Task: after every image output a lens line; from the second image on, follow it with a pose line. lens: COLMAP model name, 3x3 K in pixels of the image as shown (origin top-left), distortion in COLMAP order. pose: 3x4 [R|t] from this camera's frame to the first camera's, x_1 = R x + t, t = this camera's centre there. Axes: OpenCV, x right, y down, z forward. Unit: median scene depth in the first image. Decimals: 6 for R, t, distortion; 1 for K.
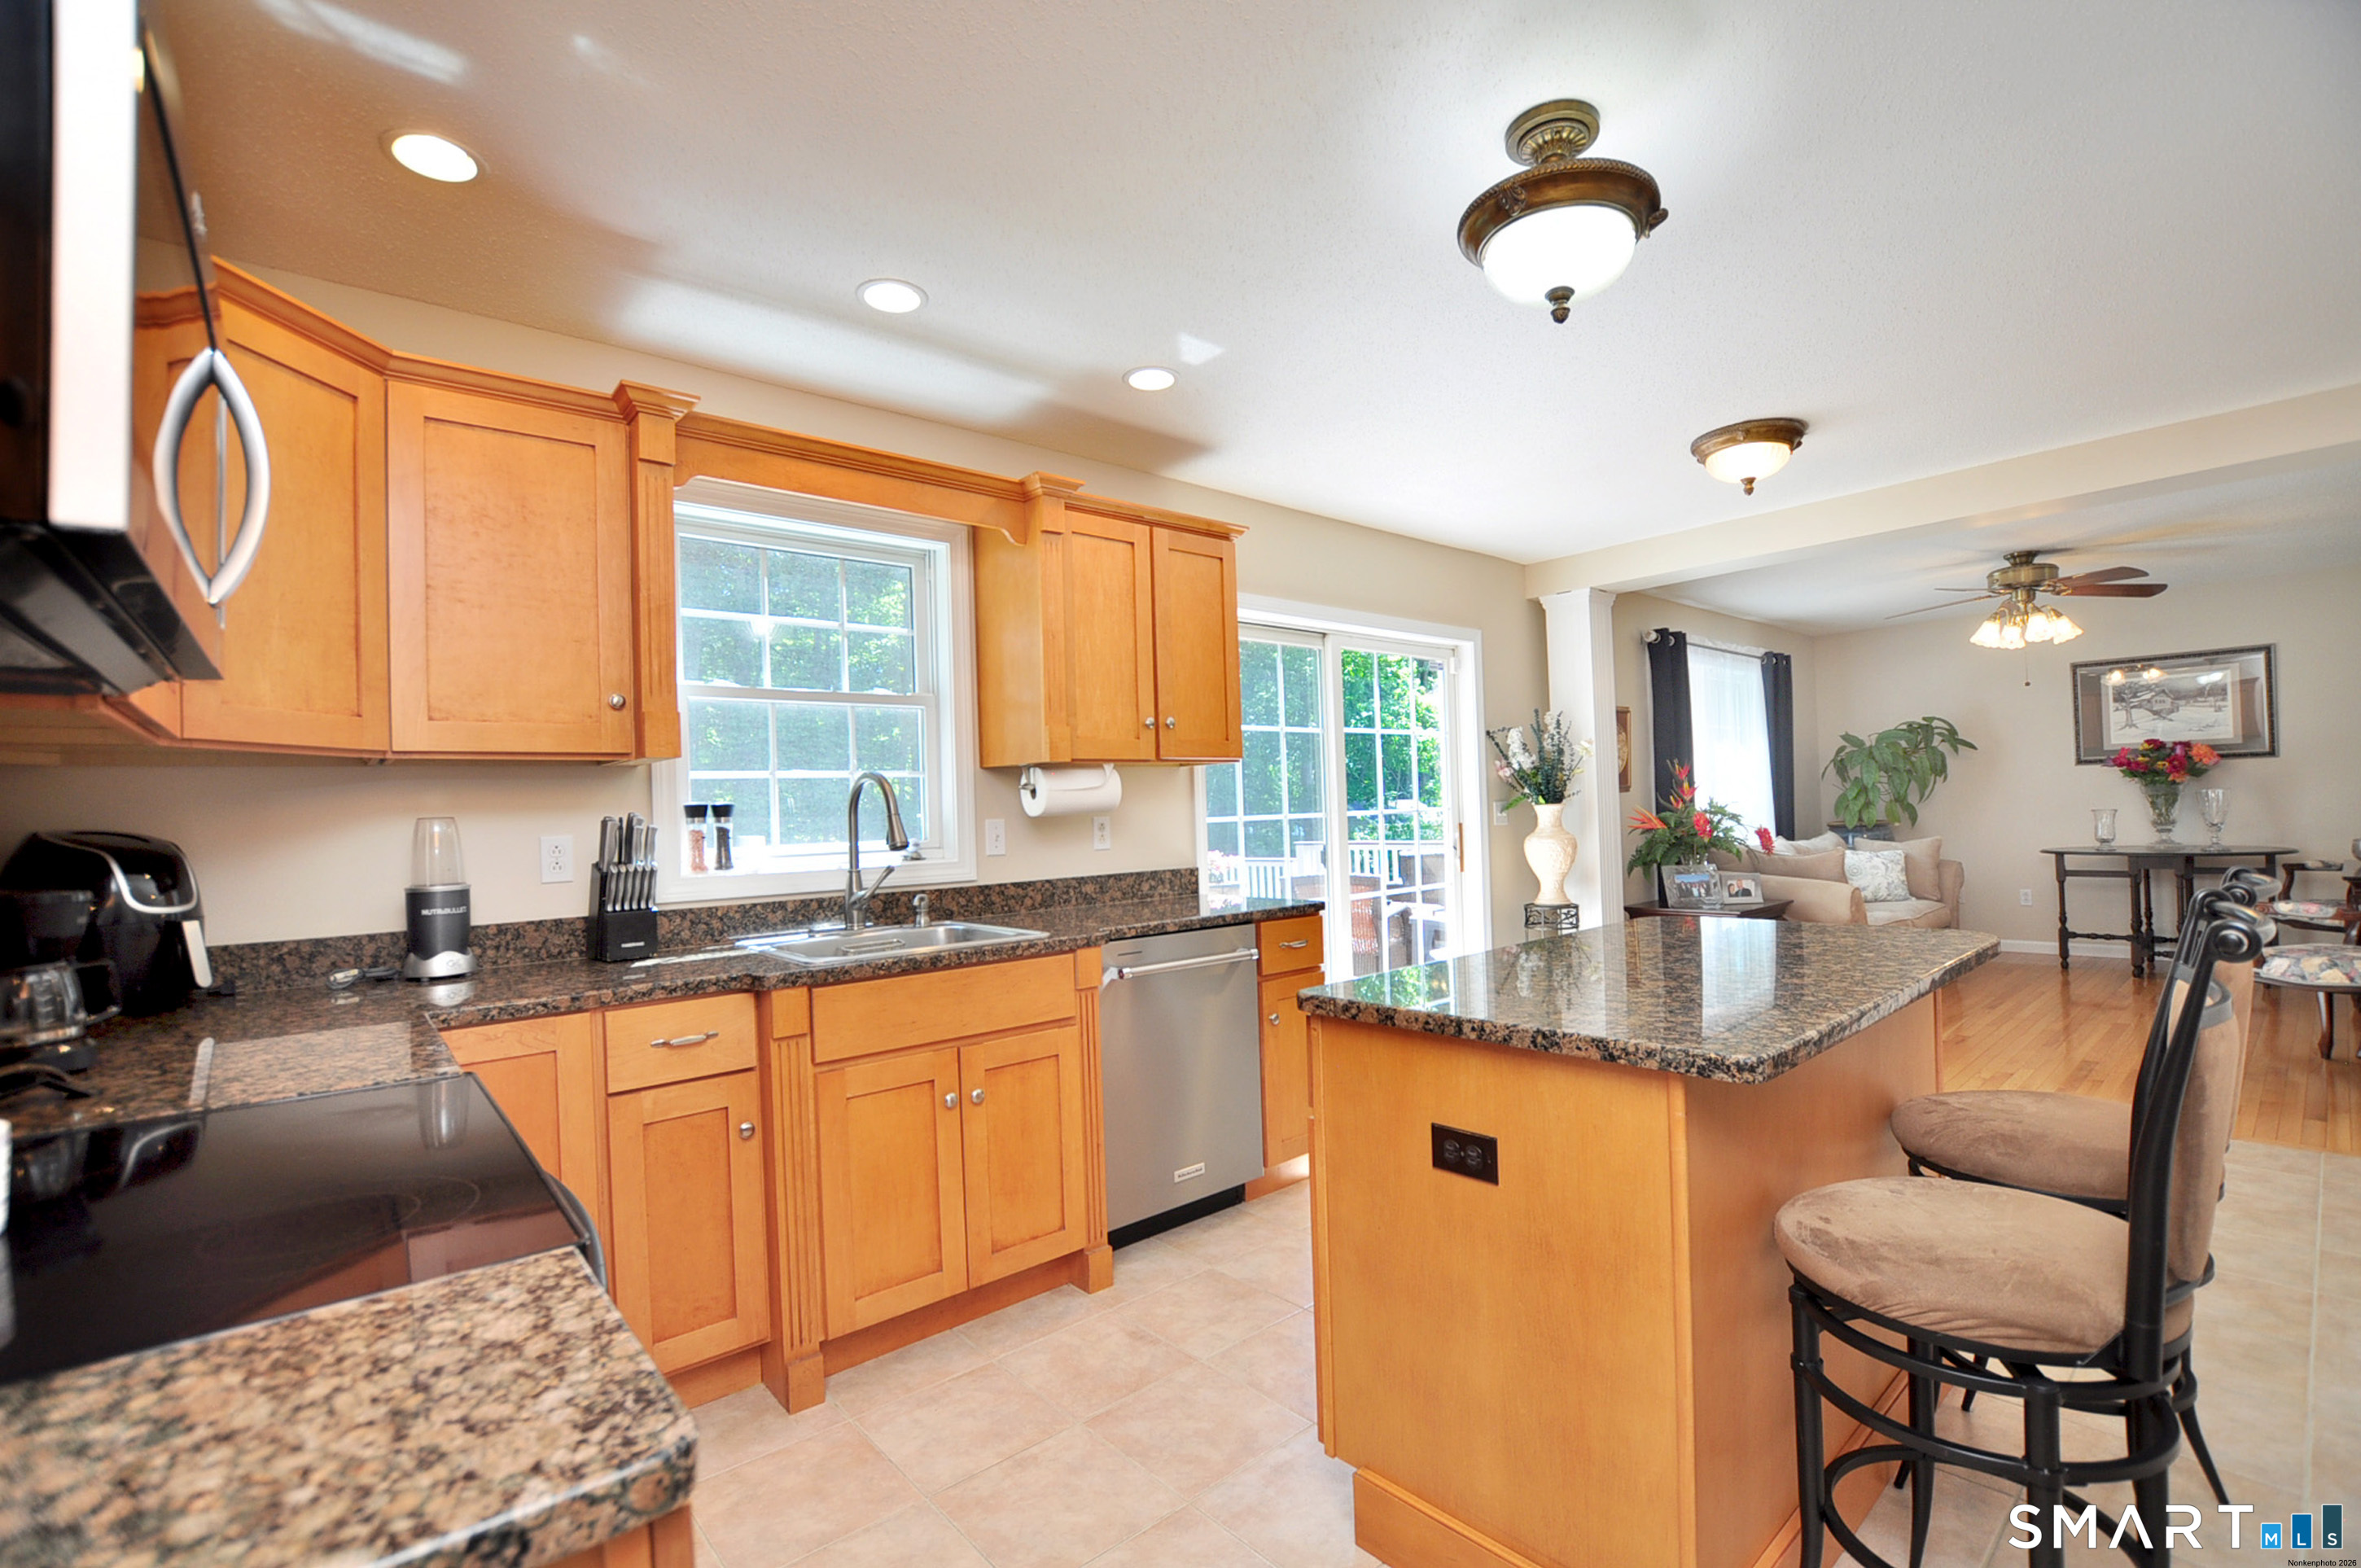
lens RADIAL K [[1037.0, 0, 1173.1], [0, 1037.0, 794.7], [0, 0, 1]] dist [-0.025751, 0.002591]
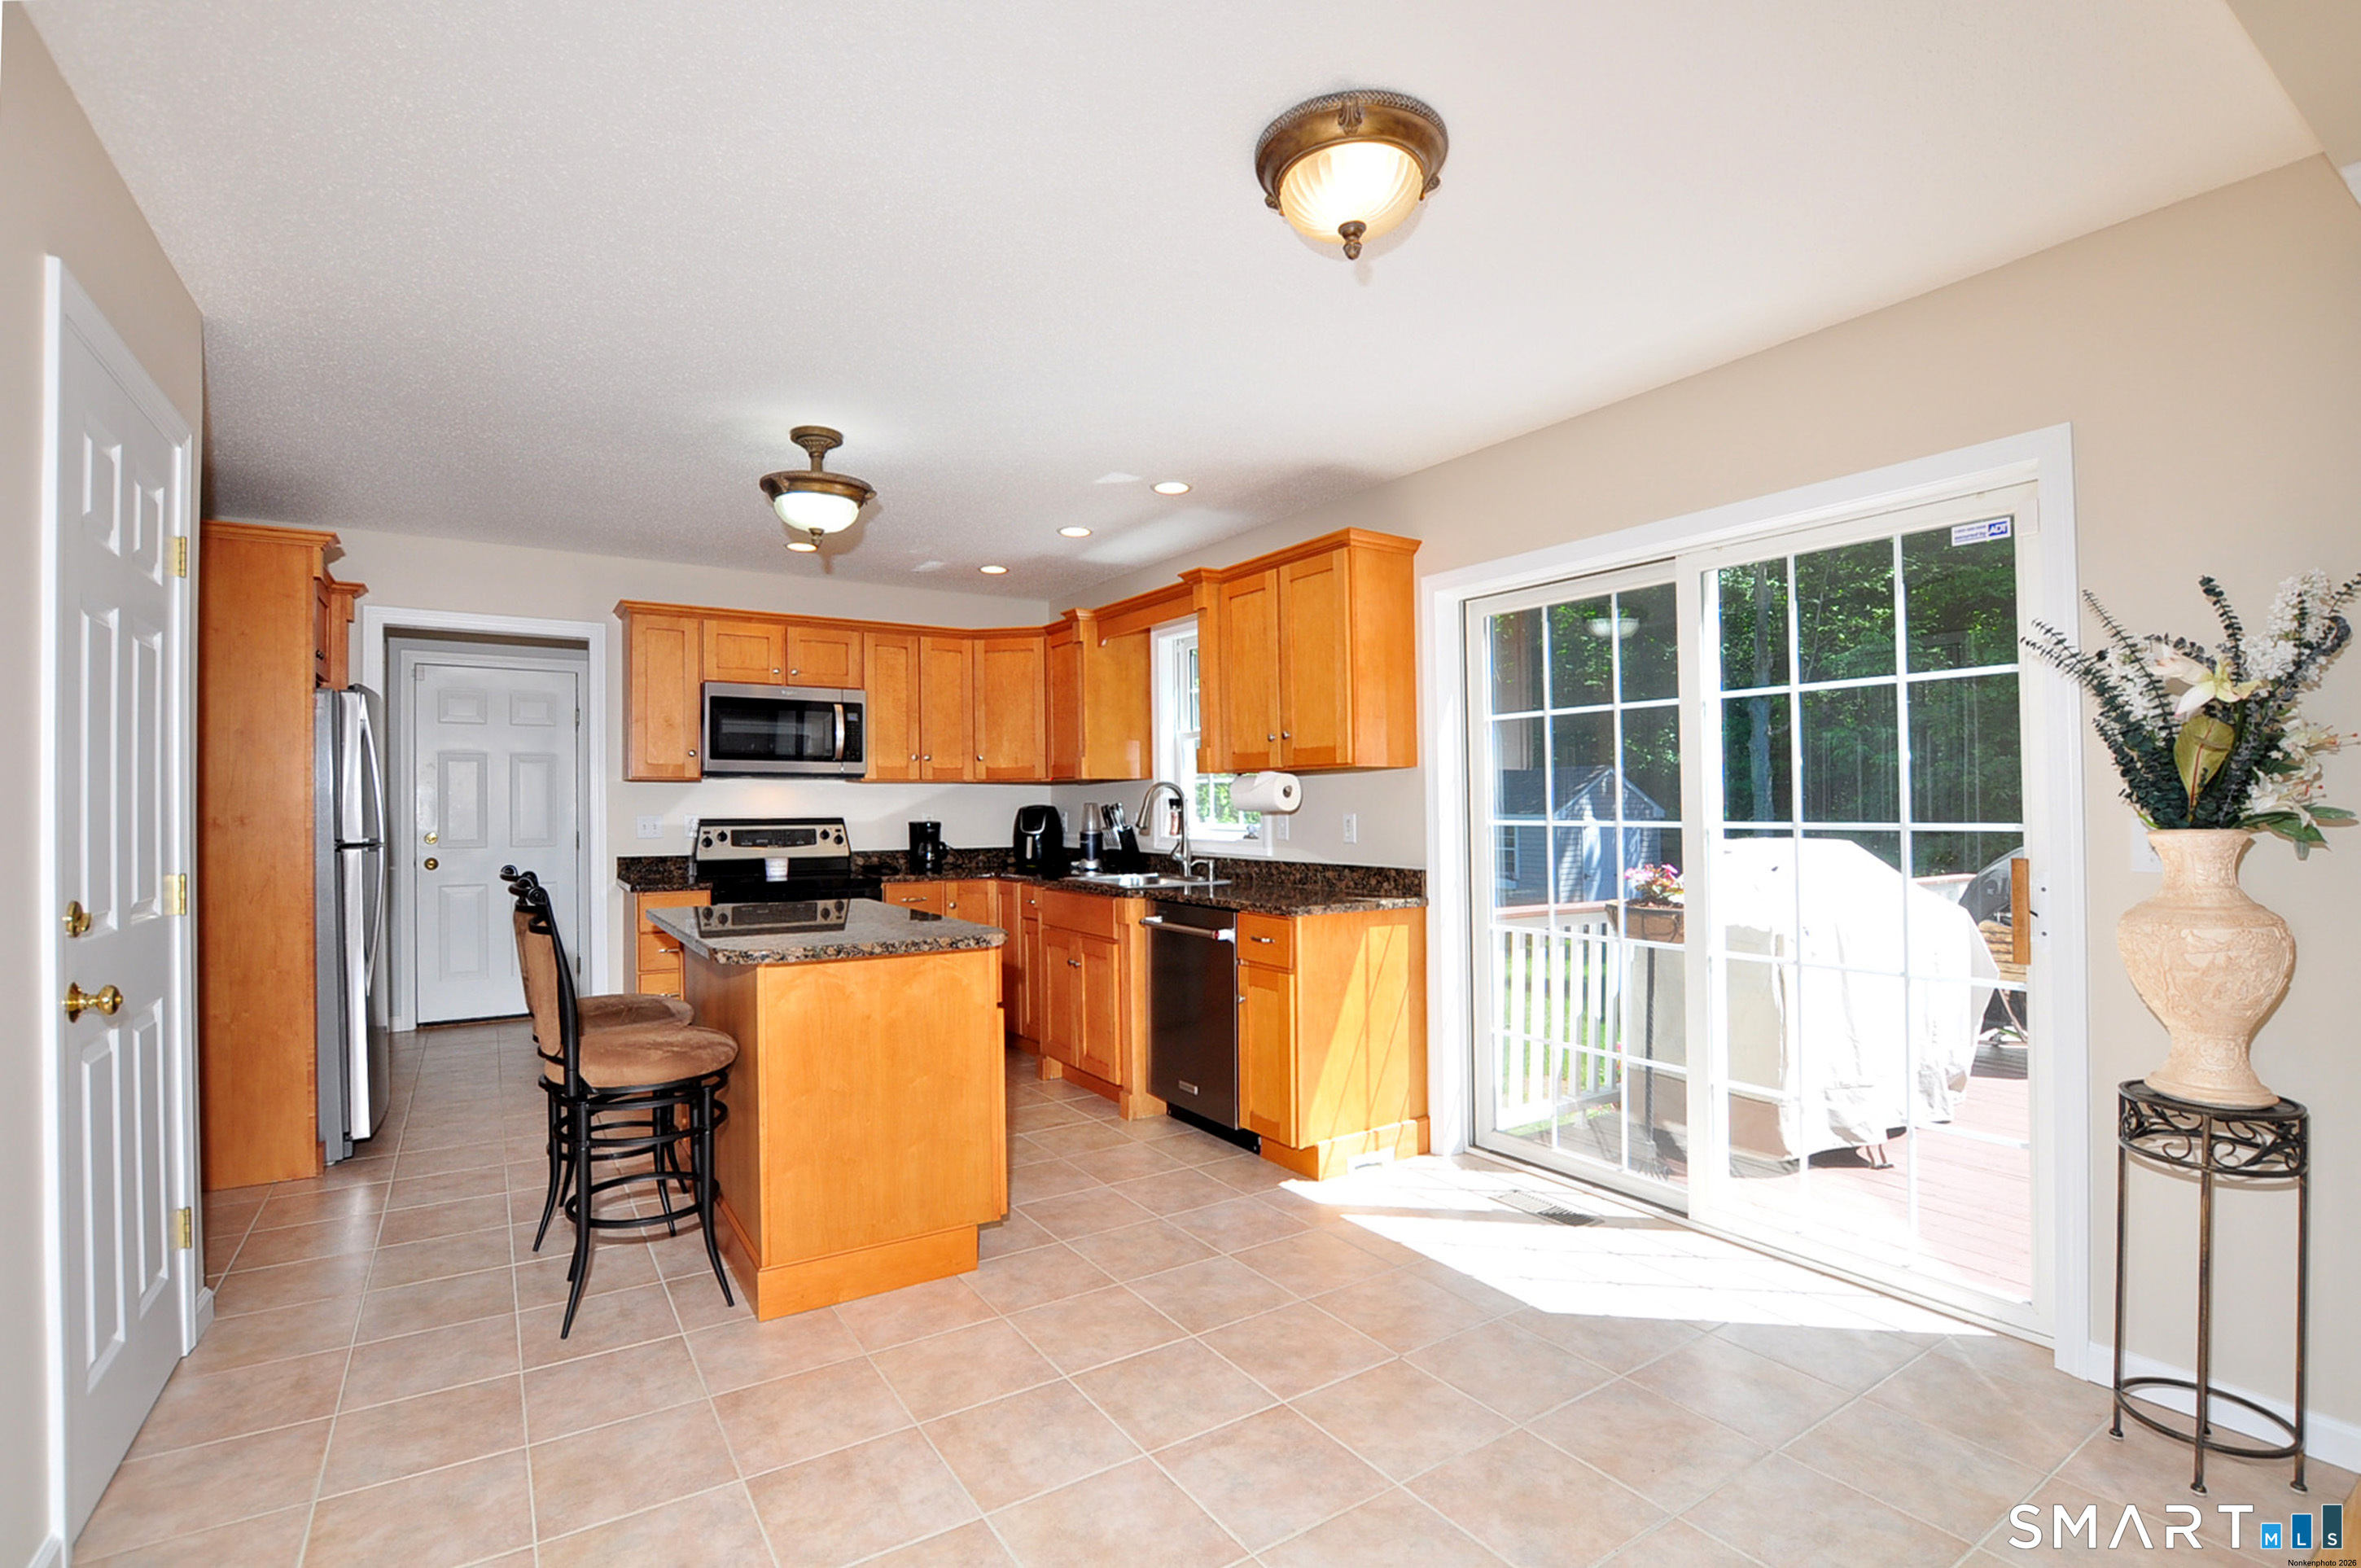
lens RADIAL K [[1037.0, 0, 1137.7], [0, 1037.0, 814.6], [0, 0, 1]] dist [-0.025751, 0.002591]
pose [[-0.143165, 0.036197, -0.989037, 0.583003], [0.018892, 0.999249, 0.033836, -0.011059], [0.989518, -0.013840, -0.143741, 0.502750]]
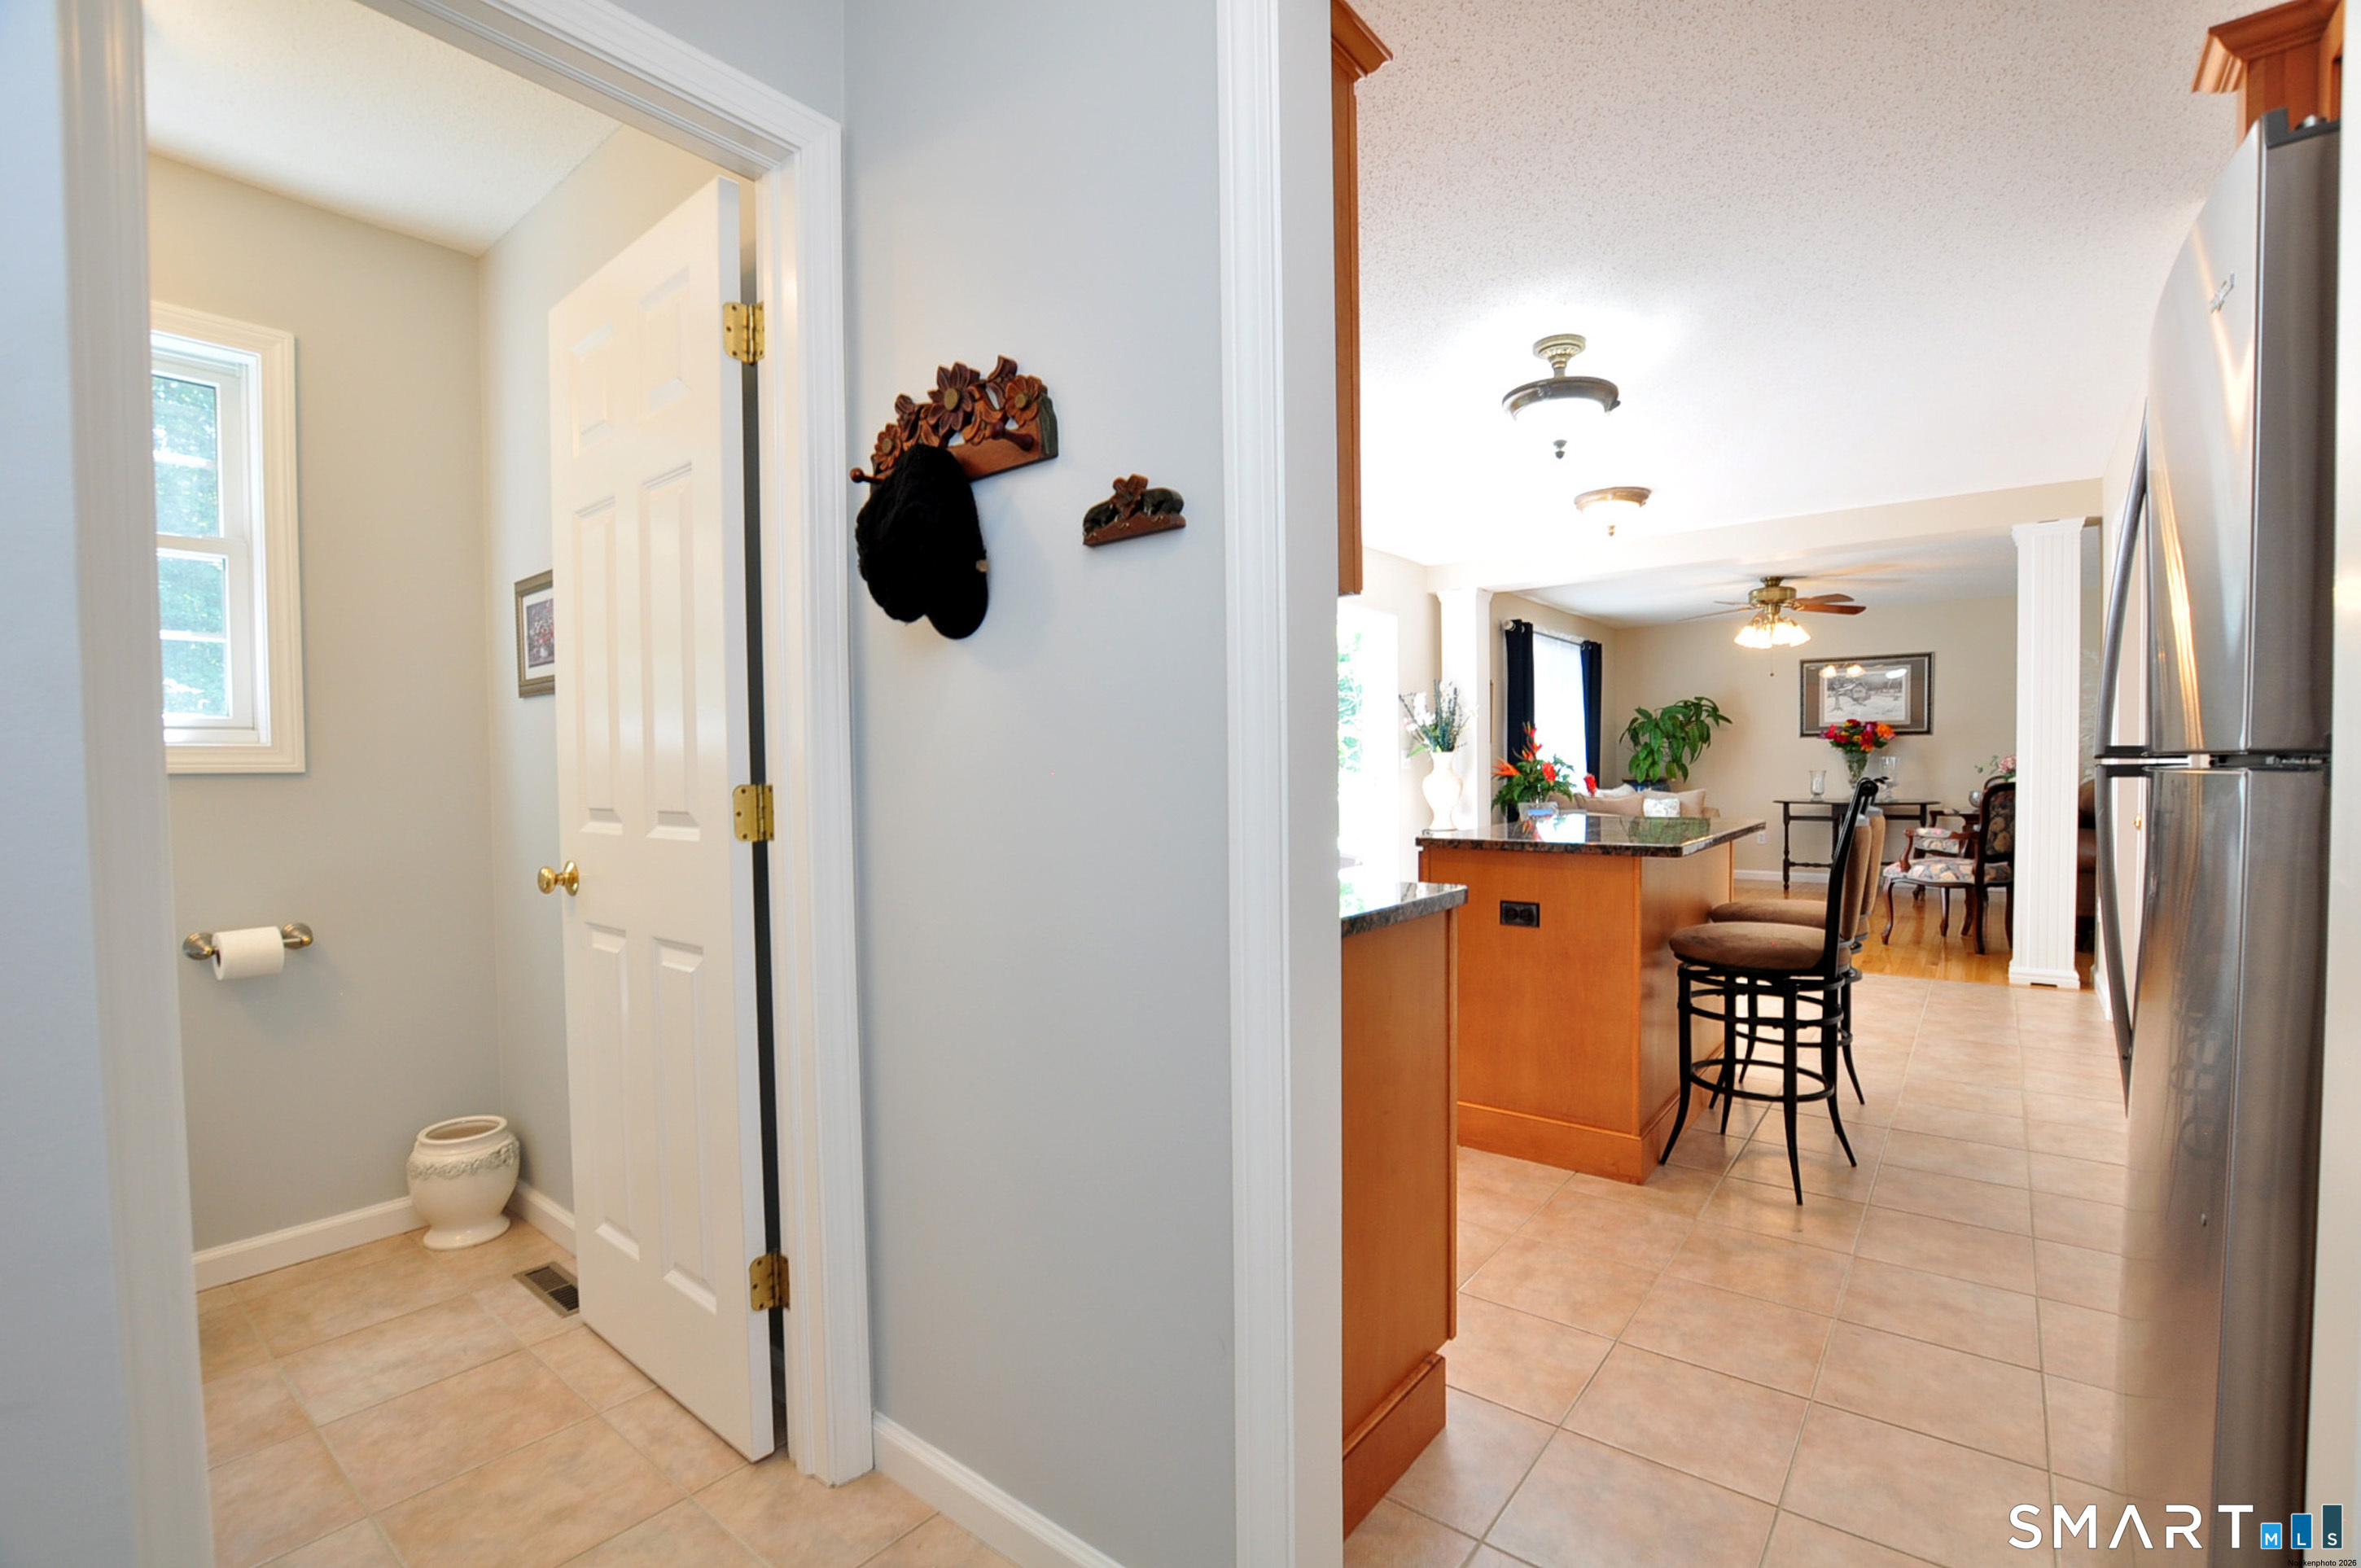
lens RADIAL K [[1037.0, 0, 1165.3], [0, 1037.0, 788.8], [0, 0, 1]] dist [-0.025751, 0.002591]
pose [[0.984072, 0.019593, 0.176689, -0.192581], [-0.025604, 0.999166, 0.031805, 0.020122], [-0.175919, -0.035822, 0.983753, -0.206349]]
